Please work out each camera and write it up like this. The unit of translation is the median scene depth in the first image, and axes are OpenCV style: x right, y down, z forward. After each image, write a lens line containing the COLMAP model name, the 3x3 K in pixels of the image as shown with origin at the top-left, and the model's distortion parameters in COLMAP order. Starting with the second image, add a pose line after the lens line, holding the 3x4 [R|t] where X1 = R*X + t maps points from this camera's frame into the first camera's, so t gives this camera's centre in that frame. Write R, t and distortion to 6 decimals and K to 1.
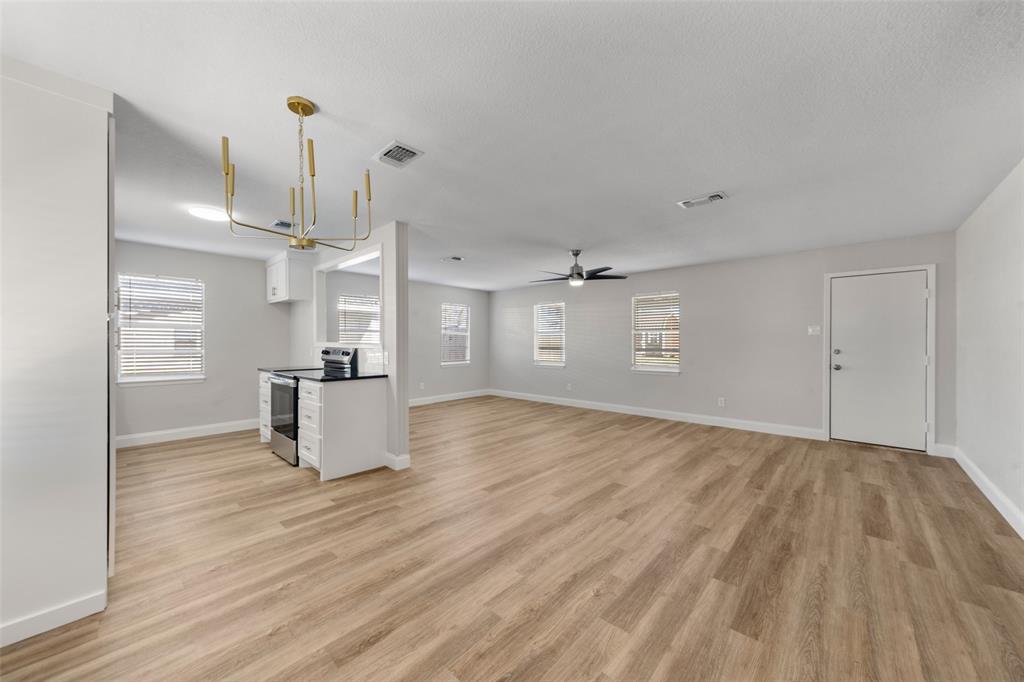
lens RADIAL K [[382.1, 0, 510.7], [0, 382.1, 341.2], [0, 0, 1]] dist [0.001031, 0.000045]
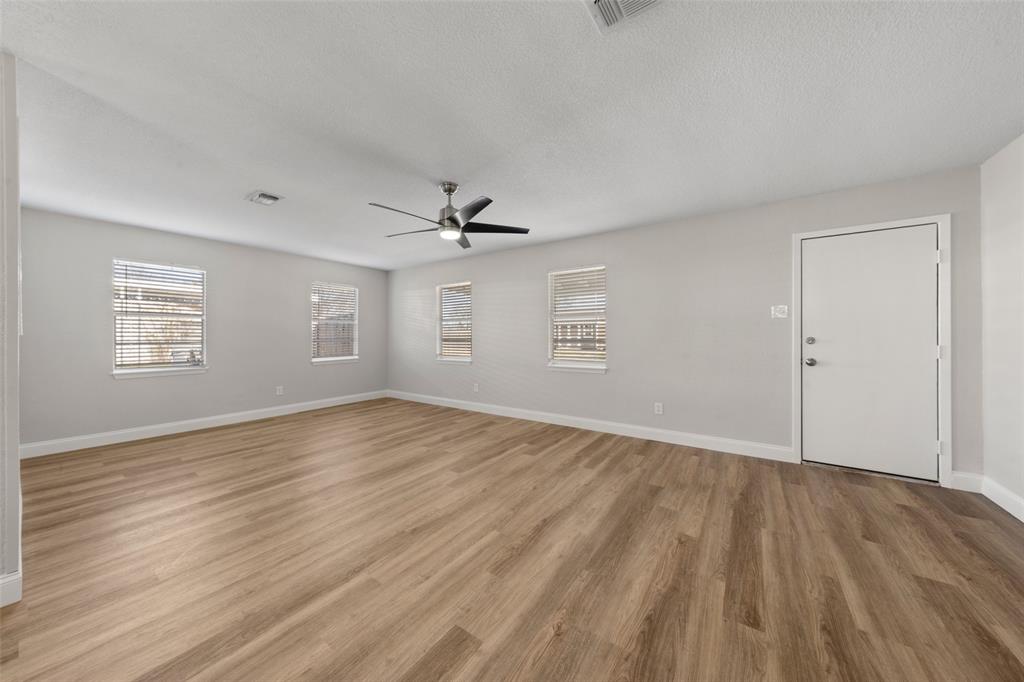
lens RADIAL K [[353.5, 0, 509.9], [0, 353.5, 334.8], [0, 0, 1]] dist [-0.000375, -0.000025]
pose [[0.991201, -0.001850, 0.132354, 0.212358], [0.002041, 0.999997, -0.001301, 0.017375], [-0.132351, 0.001560, 0.991202, 0.439996]]
